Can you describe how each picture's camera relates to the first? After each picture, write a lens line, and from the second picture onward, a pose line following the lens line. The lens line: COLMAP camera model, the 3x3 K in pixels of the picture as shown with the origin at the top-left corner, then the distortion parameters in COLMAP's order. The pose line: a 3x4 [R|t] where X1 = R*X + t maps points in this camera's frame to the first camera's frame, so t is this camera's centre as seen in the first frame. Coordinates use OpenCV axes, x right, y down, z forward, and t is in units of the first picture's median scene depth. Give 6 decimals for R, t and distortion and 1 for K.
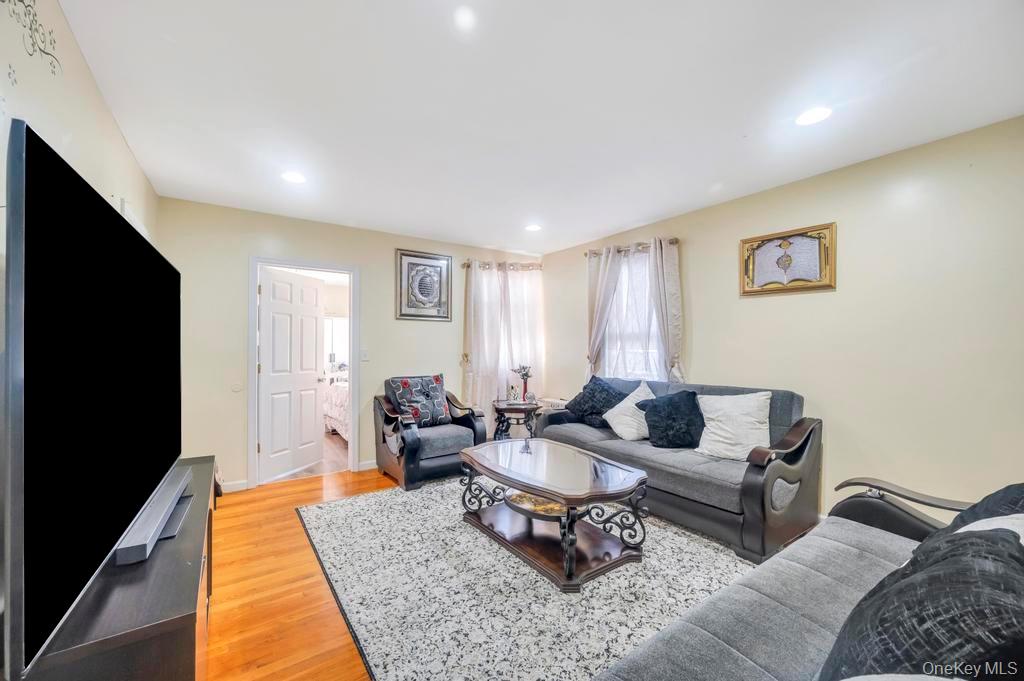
lens RADIAL K [[407.0, 0, 509.6], [0, 407.0, 342.0], [0, 0, 1]] dist [-0.000489, -0.000068]
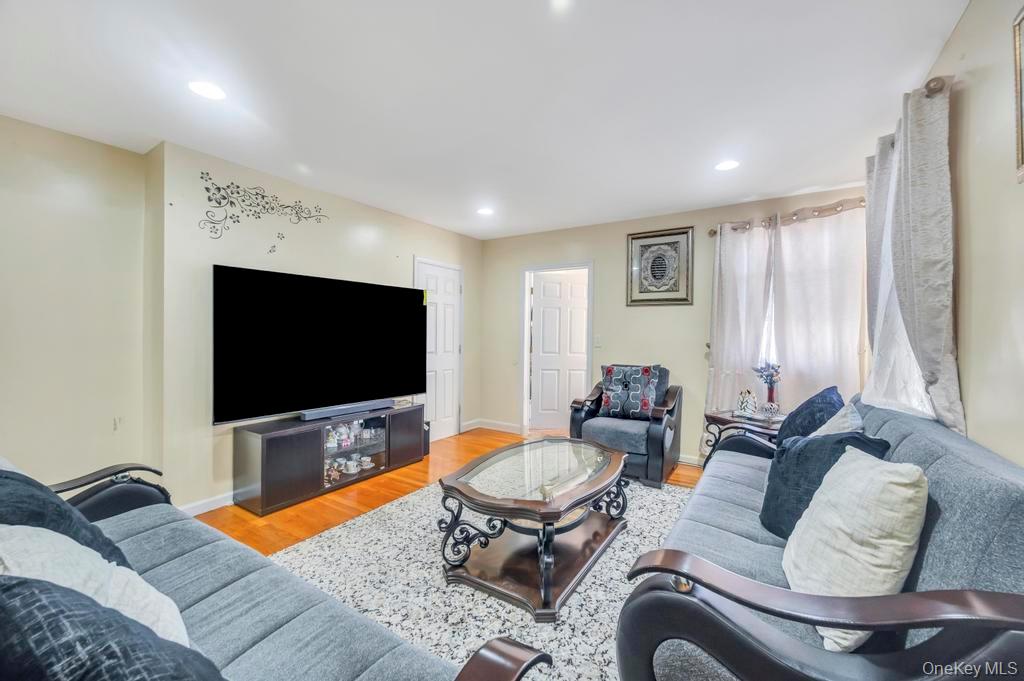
lens RADIAL K [[407.0, 0, 509.6], [0, 407.0, 342.0], [0, 0, 1]] dist [-0.000489, -0.000068]
pose [[0.384336, 0.024337, -0.922872, 0.777316], [0.002422, 0.999622, 0.027370, 0.003745], [0.923190, -0.012755, 0.384132, 0.532772]]
